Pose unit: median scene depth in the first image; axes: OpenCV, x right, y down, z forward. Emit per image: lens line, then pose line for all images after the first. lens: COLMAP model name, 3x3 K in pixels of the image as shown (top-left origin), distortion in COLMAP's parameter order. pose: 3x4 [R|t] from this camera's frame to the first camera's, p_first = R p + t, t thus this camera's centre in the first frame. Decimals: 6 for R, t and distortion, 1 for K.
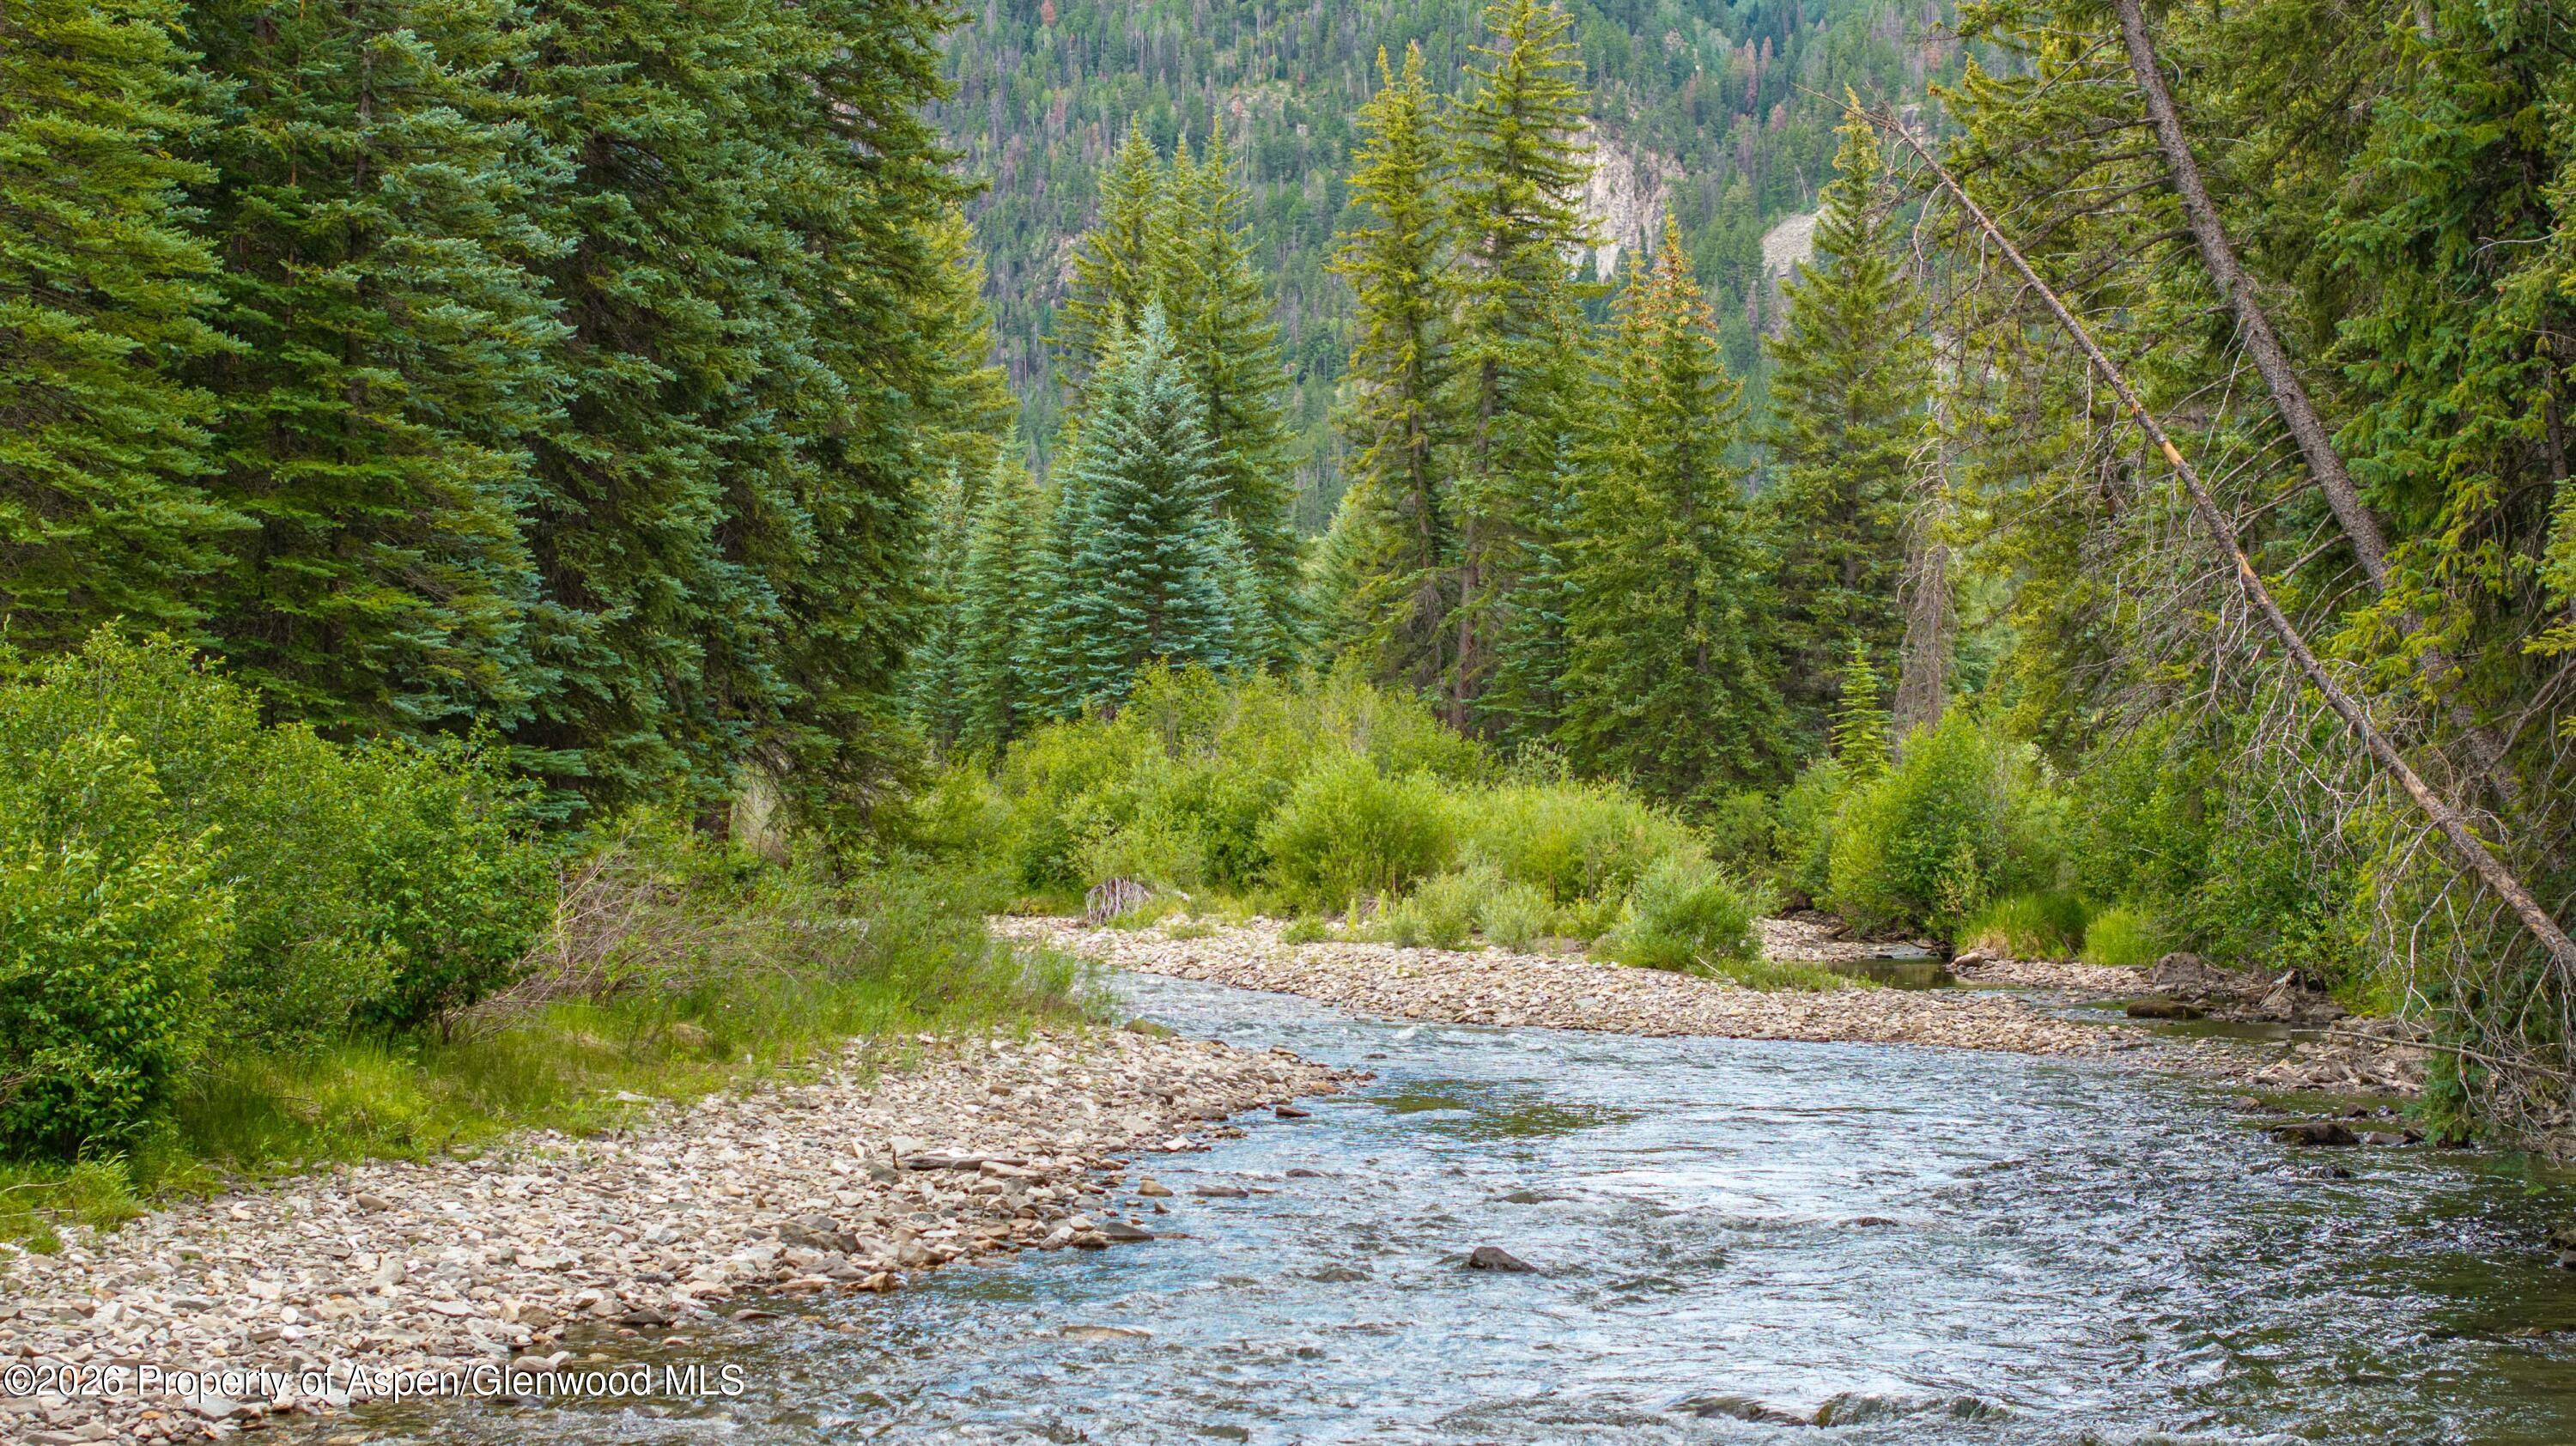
lens RADIAL K [[5250.6, 0, 1288.0], [0, 5250.6, 723.0], [0, 0, 1]] dist [-0.708564, 7.953396]
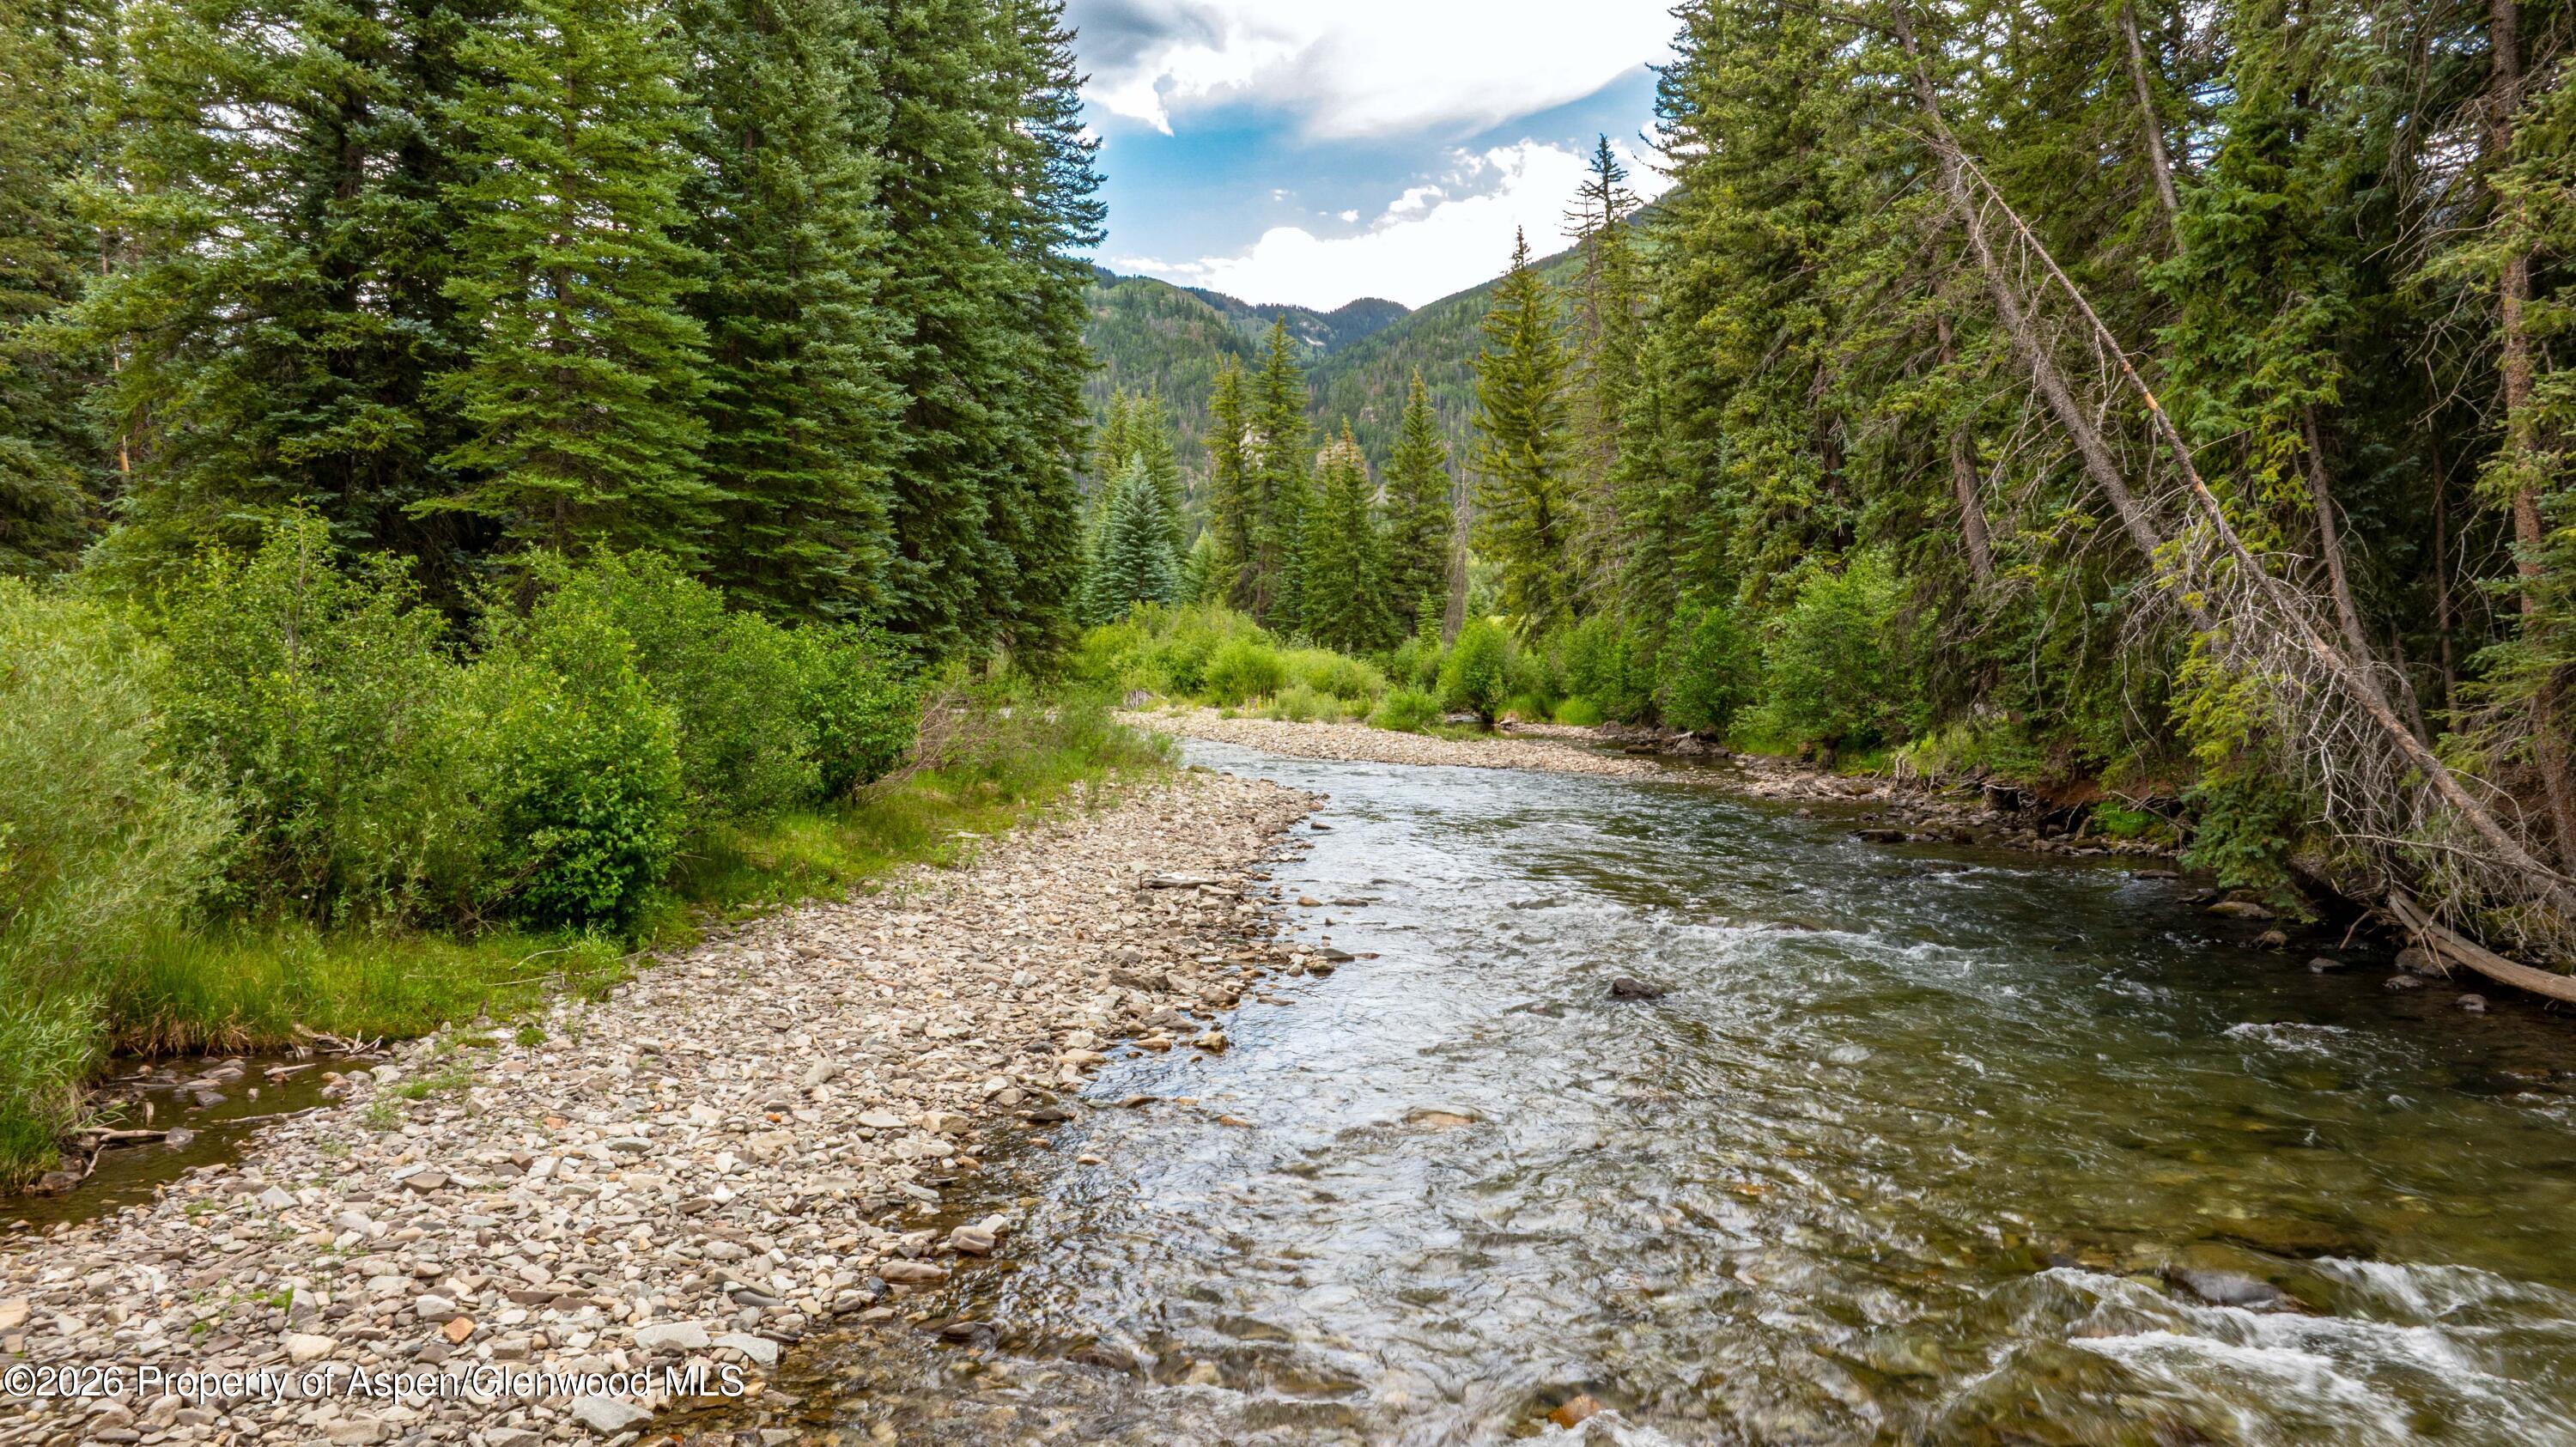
lens RADIAL K [[1854.3, 0, 1286.6], [0, 1854.3, 773.5], [0, 0, 1]] dist [-0.000016, -0.000038]
pose [[0.997273, -0.009168, 0.073227, -0.049253], [0.003405, 0.996913, 0.078444, 0.003222], [-0.073720, -0.077981, 0.994226, 0.288650]]
